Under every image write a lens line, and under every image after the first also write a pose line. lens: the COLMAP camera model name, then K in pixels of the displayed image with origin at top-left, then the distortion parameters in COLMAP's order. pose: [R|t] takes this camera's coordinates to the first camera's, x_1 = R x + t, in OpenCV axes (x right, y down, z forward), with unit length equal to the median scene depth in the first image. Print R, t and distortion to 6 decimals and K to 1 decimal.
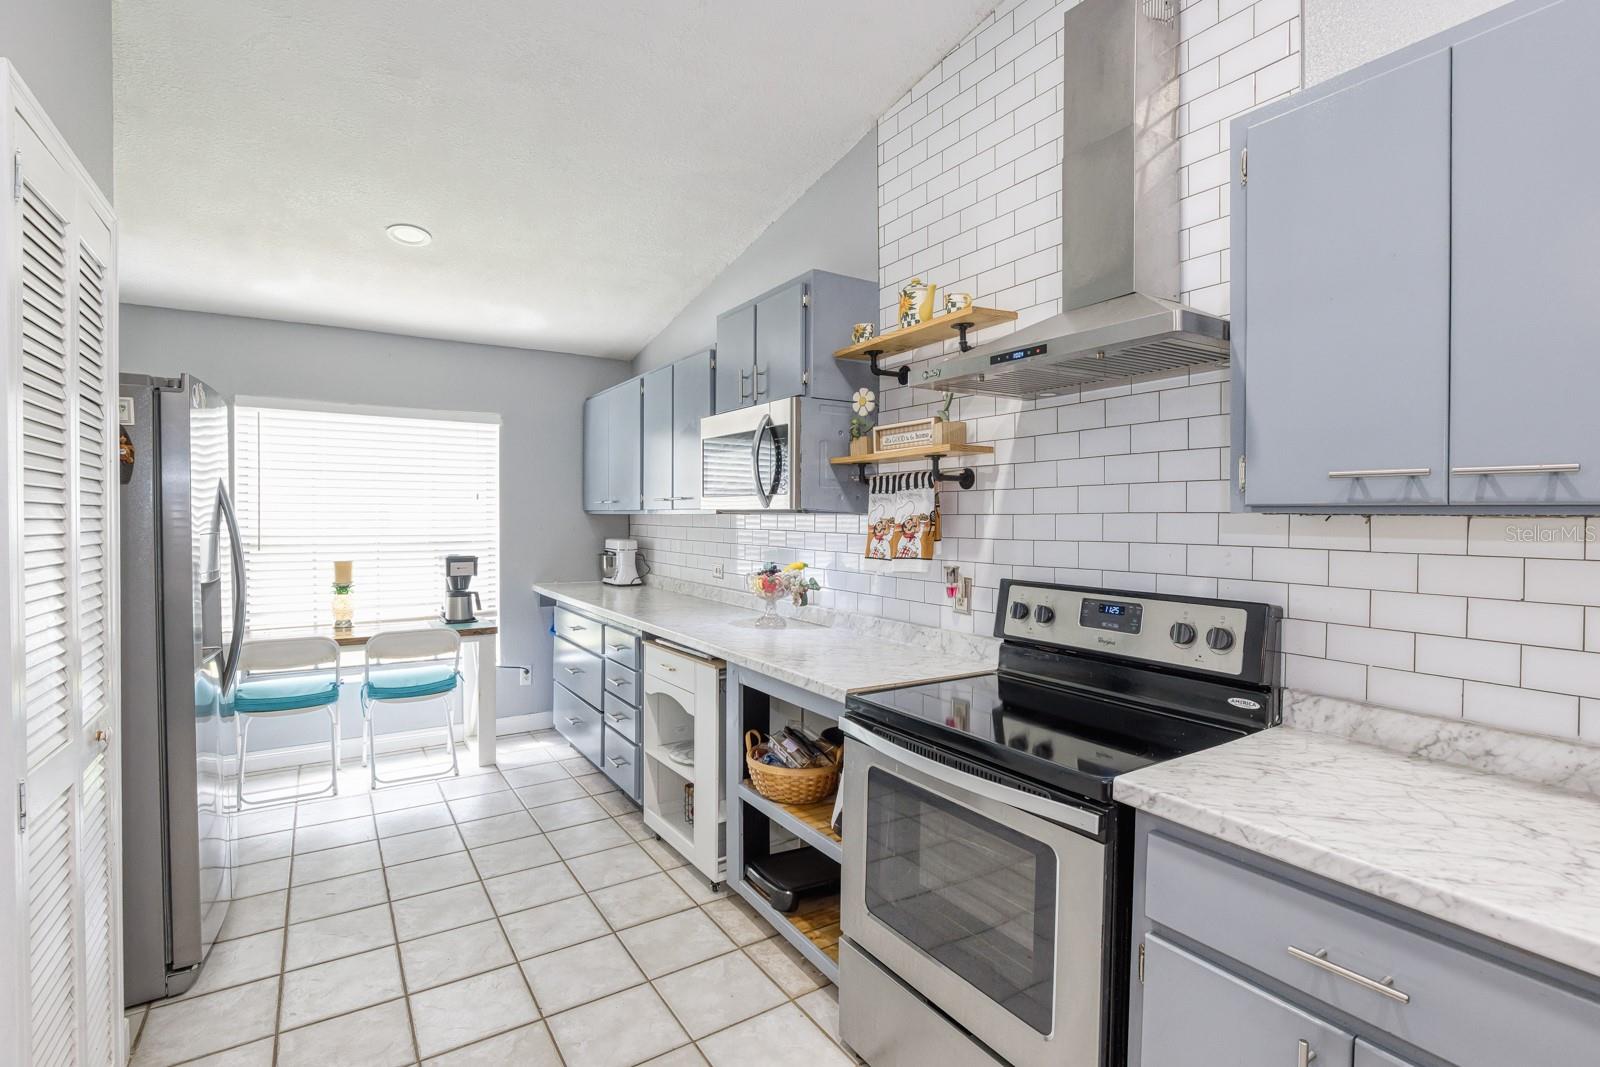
lens RADIAL K [[746.6, 0, 800.0], [0, 746.6, 533.5], [0, 0, 1]] dist [-0.001714, -0.000250]
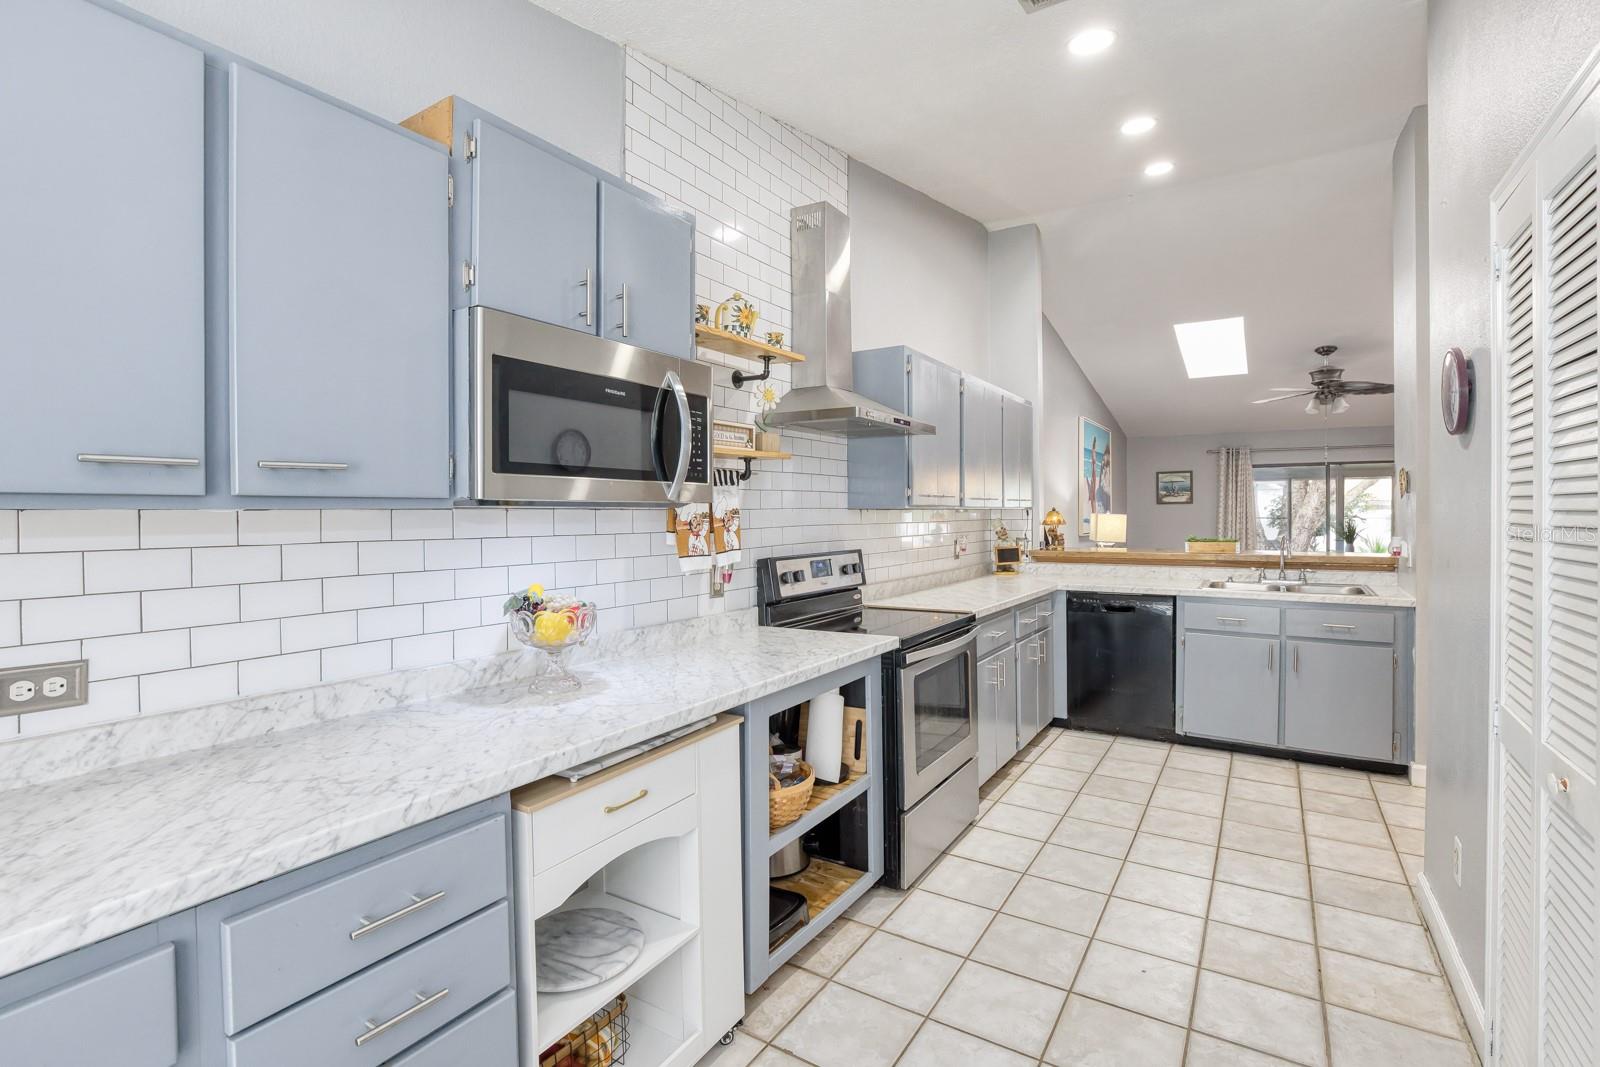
lens RADIAL K [[742.6, 0, 828.0], [0, 742.6, 515.2], [0, 0, 1]] dist [-0.000059, -0.000021]
pose [[-0.440605, -0.009967, 0.897646, -0.924781], [0.020262, 0.999573, 0.021044, -0.039207], [-0.897472, 0.027461, -0.440215, 1.432923]]
